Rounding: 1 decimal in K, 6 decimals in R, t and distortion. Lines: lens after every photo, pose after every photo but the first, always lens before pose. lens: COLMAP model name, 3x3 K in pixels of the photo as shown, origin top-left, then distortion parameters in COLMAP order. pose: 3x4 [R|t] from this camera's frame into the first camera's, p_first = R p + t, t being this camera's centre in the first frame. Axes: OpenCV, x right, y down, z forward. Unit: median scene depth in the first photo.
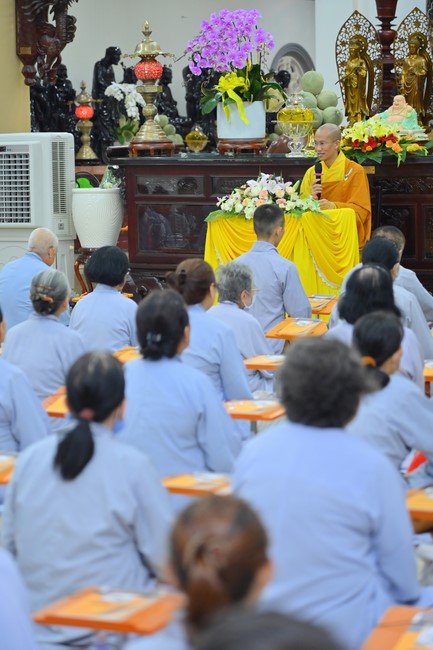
lens RADIAL K [[2251.0, 0, 216.5], [0, 2251.0, 325.0], [0, 0, 1]] dist [-0.166780, 0.000000]
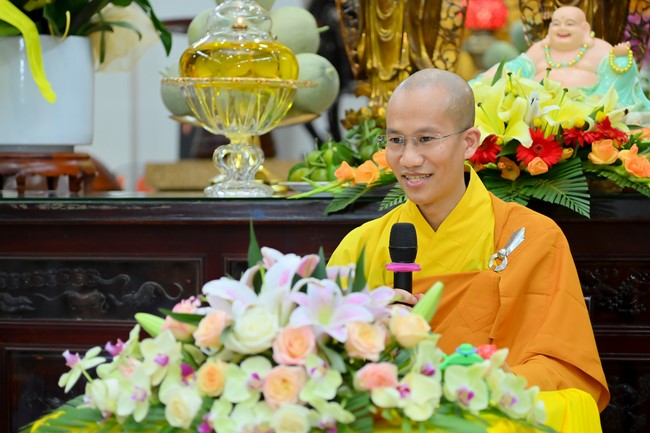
lens RADIAL K [[2251.0, 0, 326.0], [0, 2251.0, 216.6], [0, 0, 1]] dist [-0.166780, 0.000000]
pose [[0.971531, 0.009302, 0.236731, -0.028120], [0.011027, 0.996371, -0.084402, -0.050710], [-0.236657, 0.084609, 0.967902, 0.766826]]
